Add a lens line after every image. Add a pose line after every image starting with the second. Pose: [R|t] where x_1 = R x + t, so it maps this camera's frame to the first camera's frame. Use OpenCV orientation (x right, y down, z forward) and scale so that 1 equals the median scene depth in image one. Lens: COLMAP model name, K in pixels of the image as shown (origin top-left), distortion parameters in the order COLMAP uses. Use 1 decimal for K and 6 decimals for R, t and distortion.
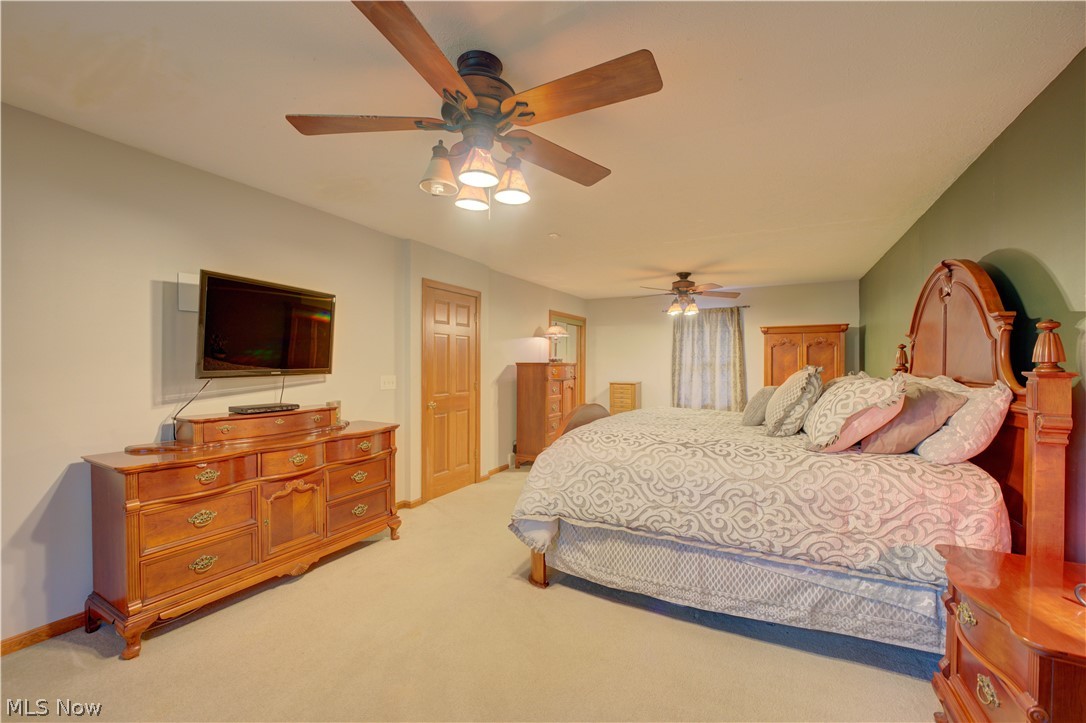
lens RADIAL K [[437.1, 0, 540.4], [0, 437.1, 364.2], [0, 0, 1]] dist [-0.030824, 0.003687]
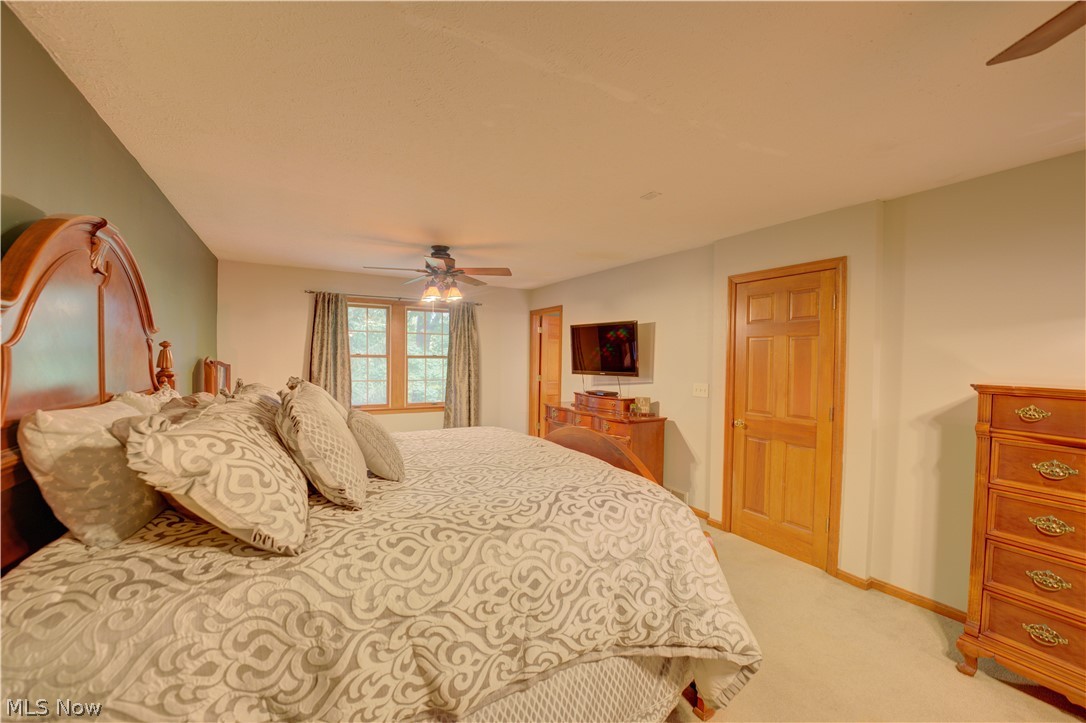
lens RADIAL K [[437.1, 0, 540.4], [0, 437.1, 364.2], [0, 0, 1]] dist [-0.030824, 0.003687]
pose [[-0.522912, -0.007364, -0.852355, 0.726611], [-0.033453, 0.999370, 0.011889, -0.021403], [0.851730, 0.034731, -0.522828, 1.168893]]
